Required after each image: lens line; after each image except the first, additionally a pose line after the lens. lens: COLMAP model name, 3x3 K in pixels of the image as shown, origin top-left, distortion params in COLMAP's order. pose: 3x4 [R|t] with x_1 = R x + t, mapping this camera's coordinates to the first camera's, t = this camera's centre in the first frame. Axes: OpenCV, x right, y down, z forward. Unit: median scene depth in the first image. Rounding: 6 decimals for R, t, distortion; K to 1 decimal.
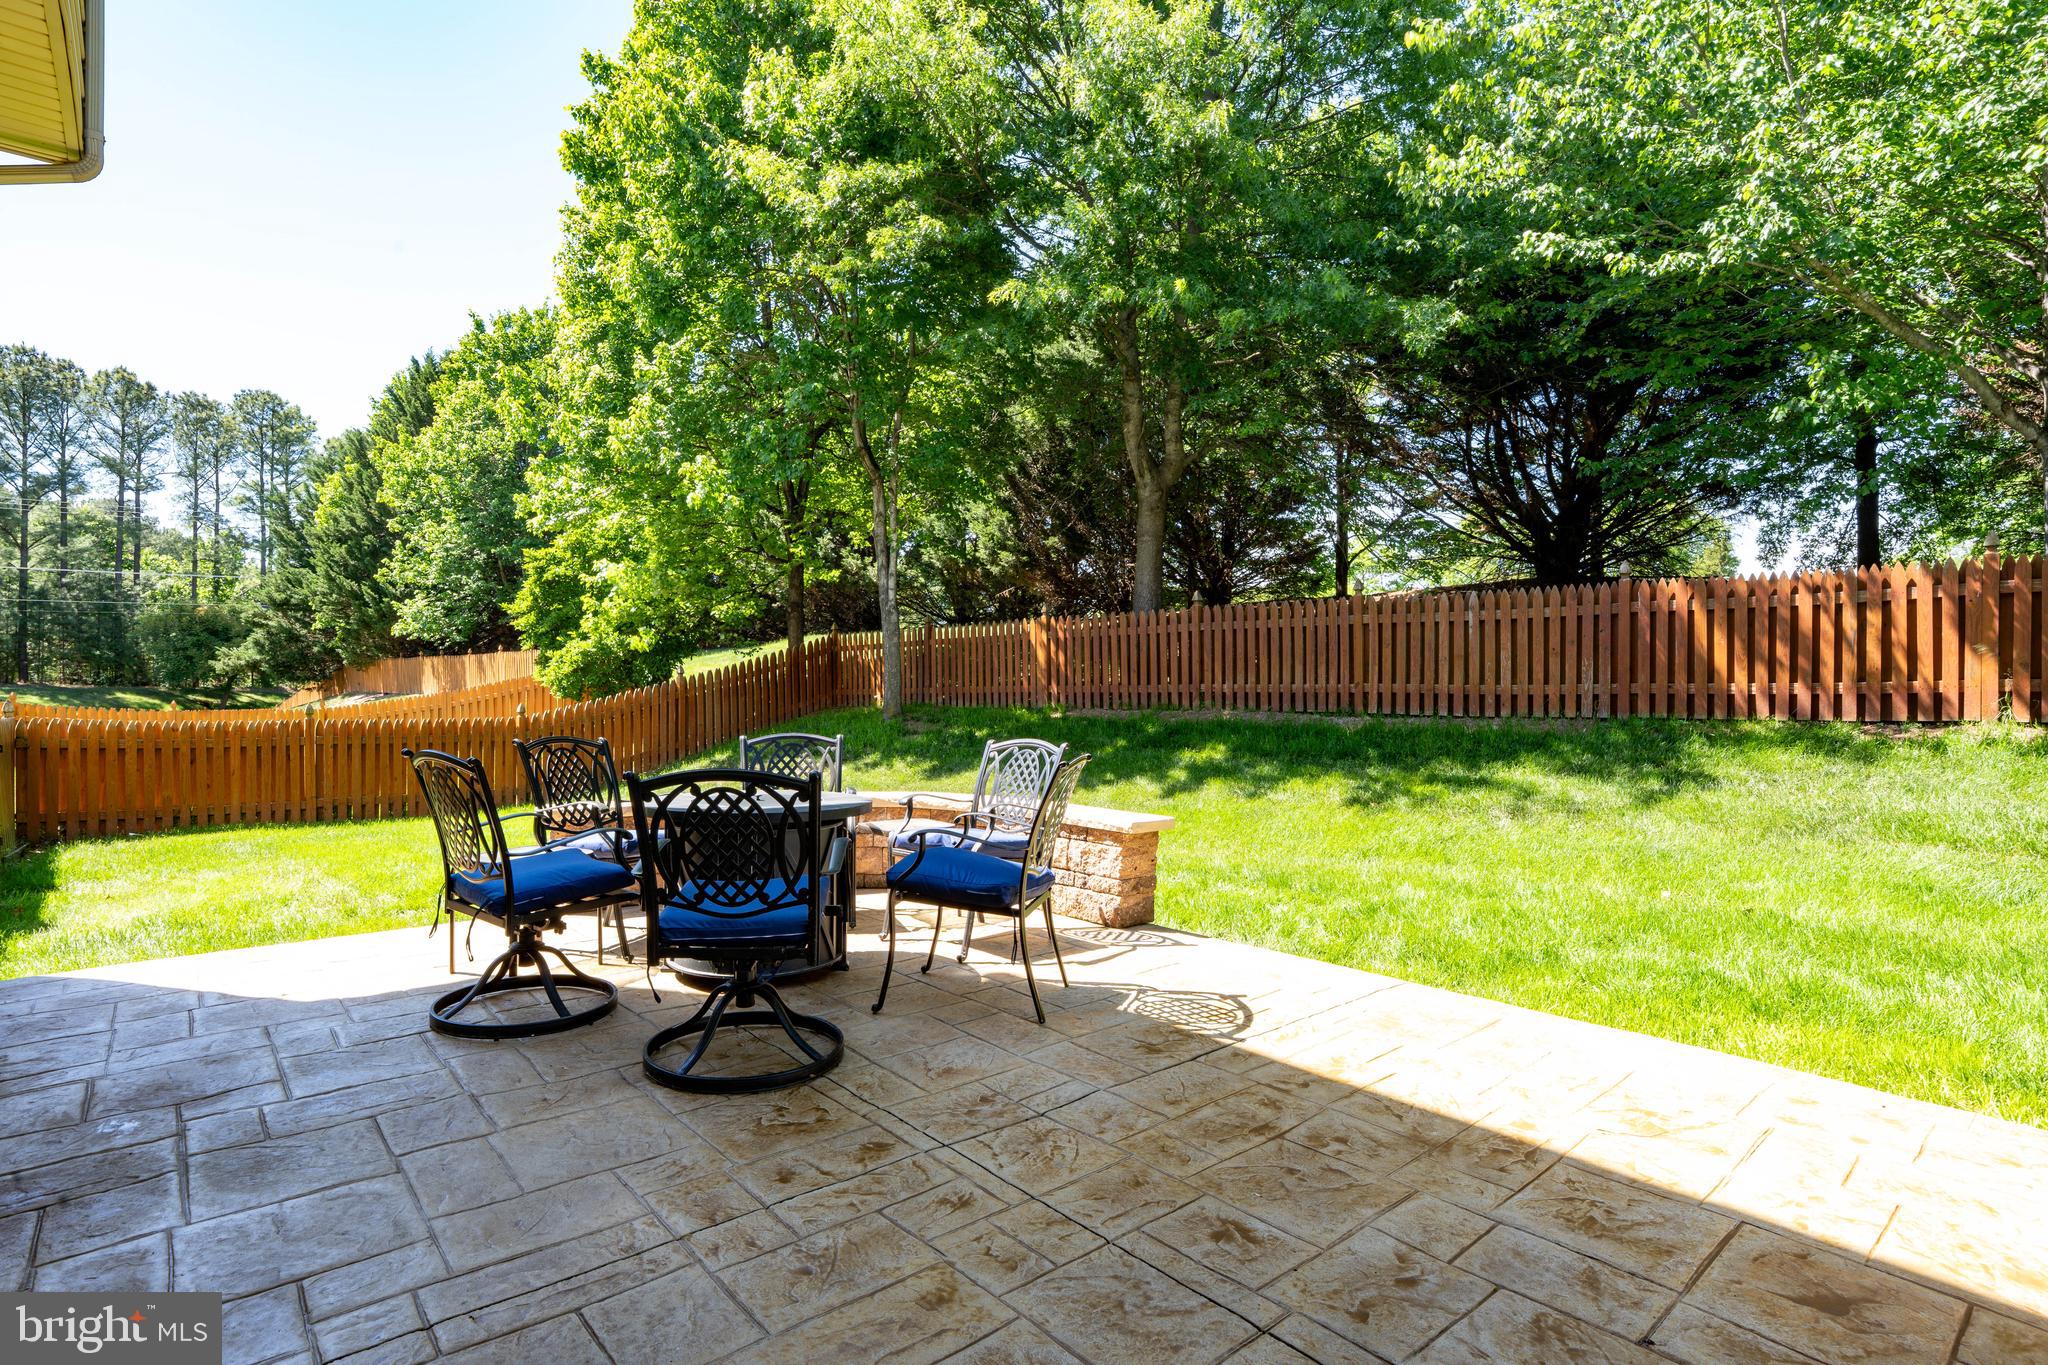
lens RADIAL K [[1069.3, 0, 1024.0], [0, 1069.3, 682.5], [0, 0, 1]] dist [-0.062690, 0.038807]
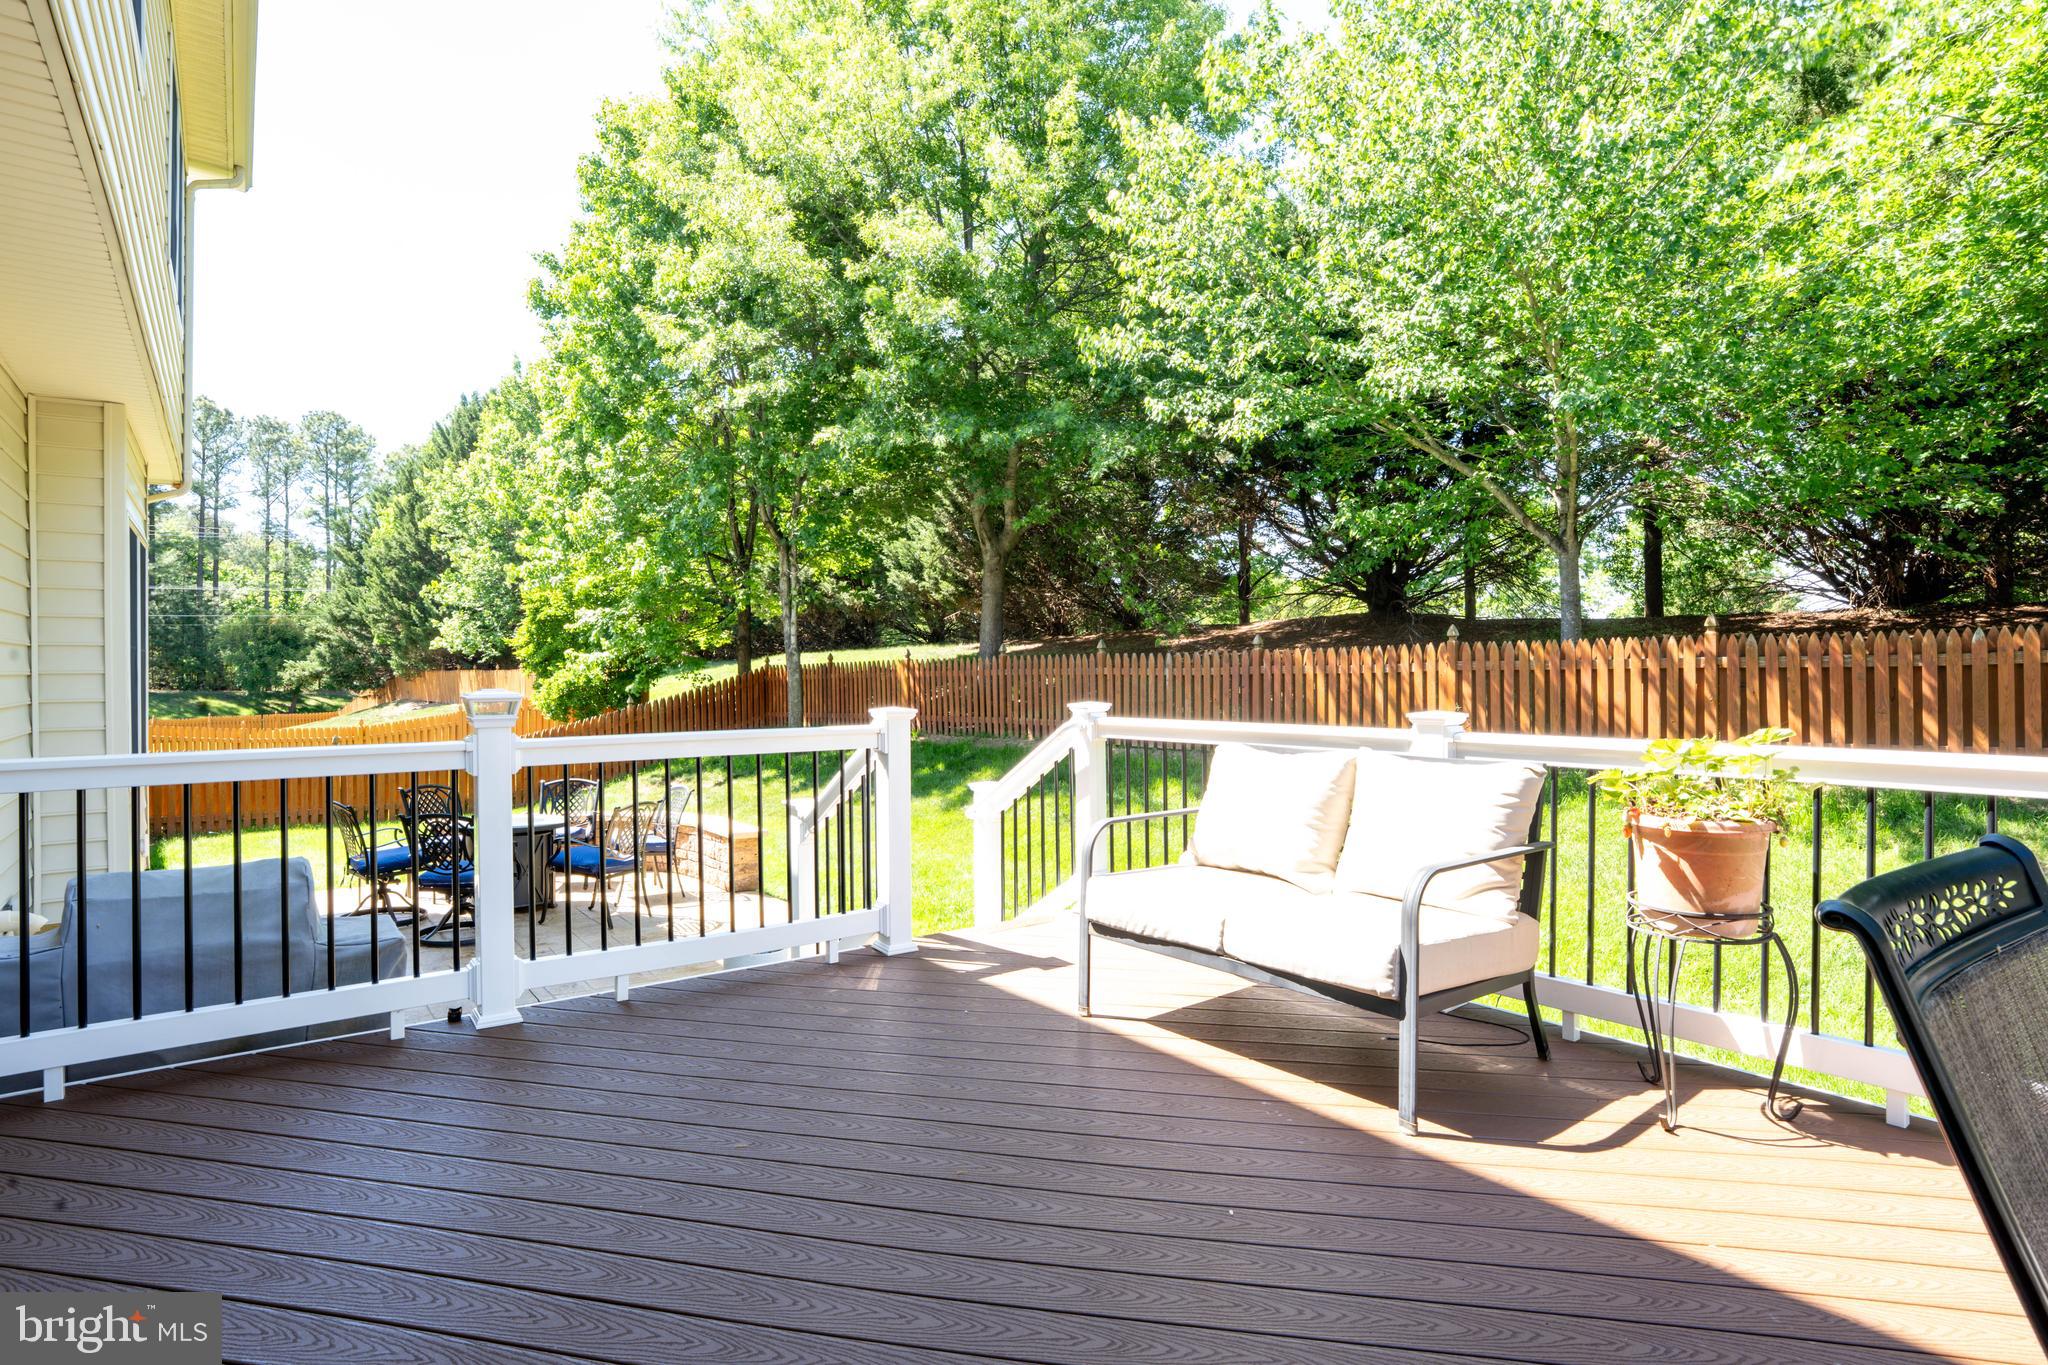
lens RADIAL K [[1069.3, 0, 1024.0], [0, 1069.3, 682.5], [0, 0, 1]] dist [-0.062690, 0.038807]
pose [[0.998913, -0.002931, -0.046514, 0.062279], [0.003157, 0.999984, 0.004784, -0.010924], [0.046499, -0.004926, 0.998906, -0.074153]]
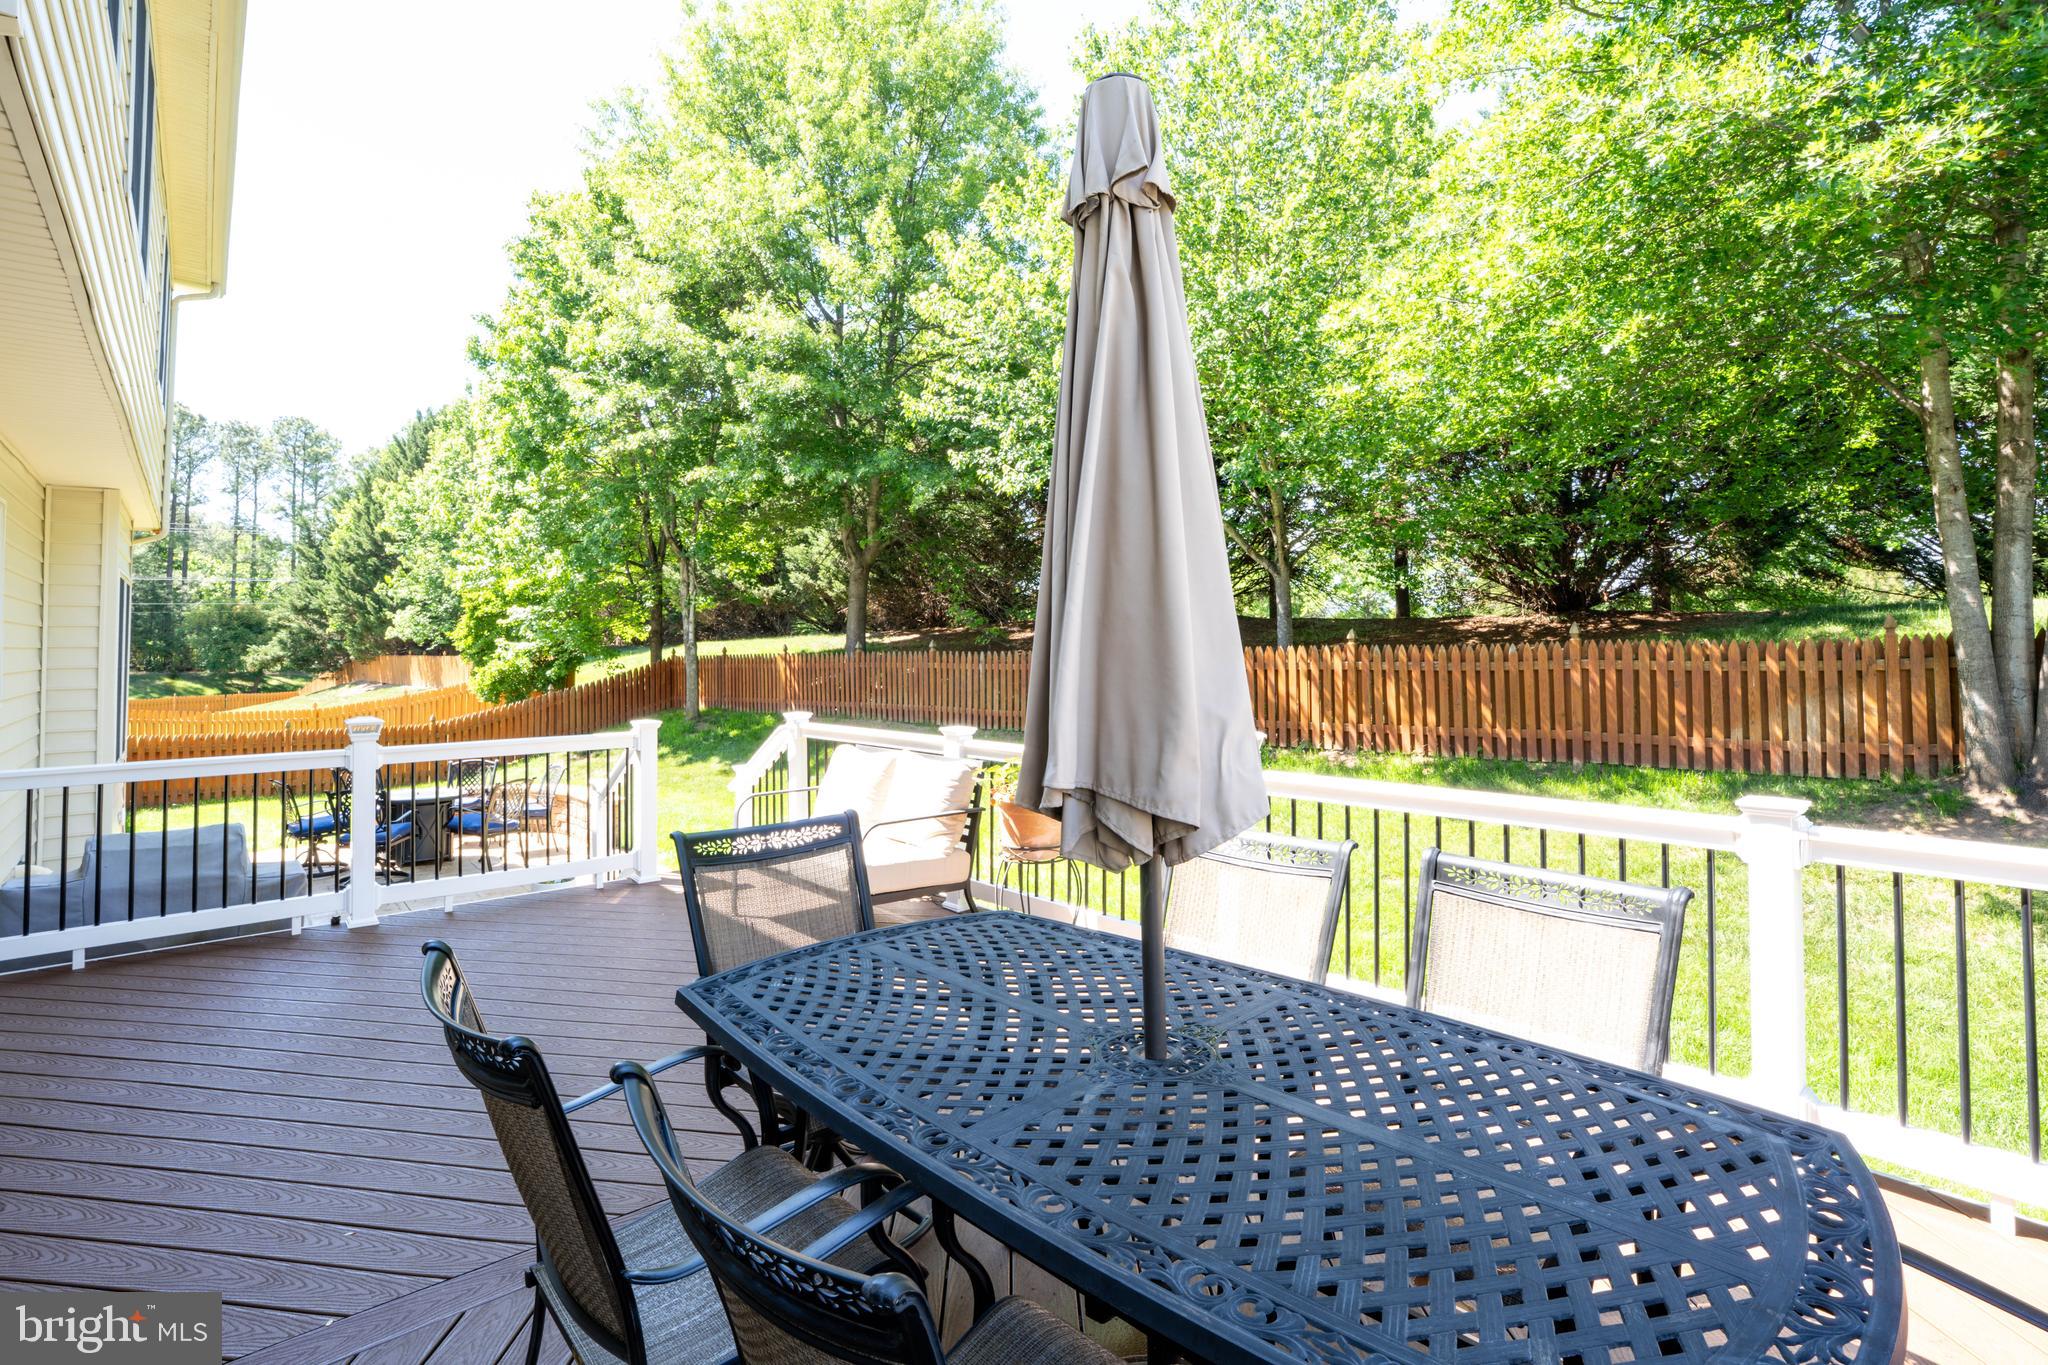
lens RADIAL K [[952.1, 0, 1010.2], [0, 952.1, 623.2], [0, 0, 1]] dist [-0.070395, 0.032057]
pose [[0.999579, -0.004082, 0.028735, 0.089032], [0.005066, 0.999400, -0.034268, -0.016356], [-0.028578, 0.034399, 0.999000, -0.106130]]
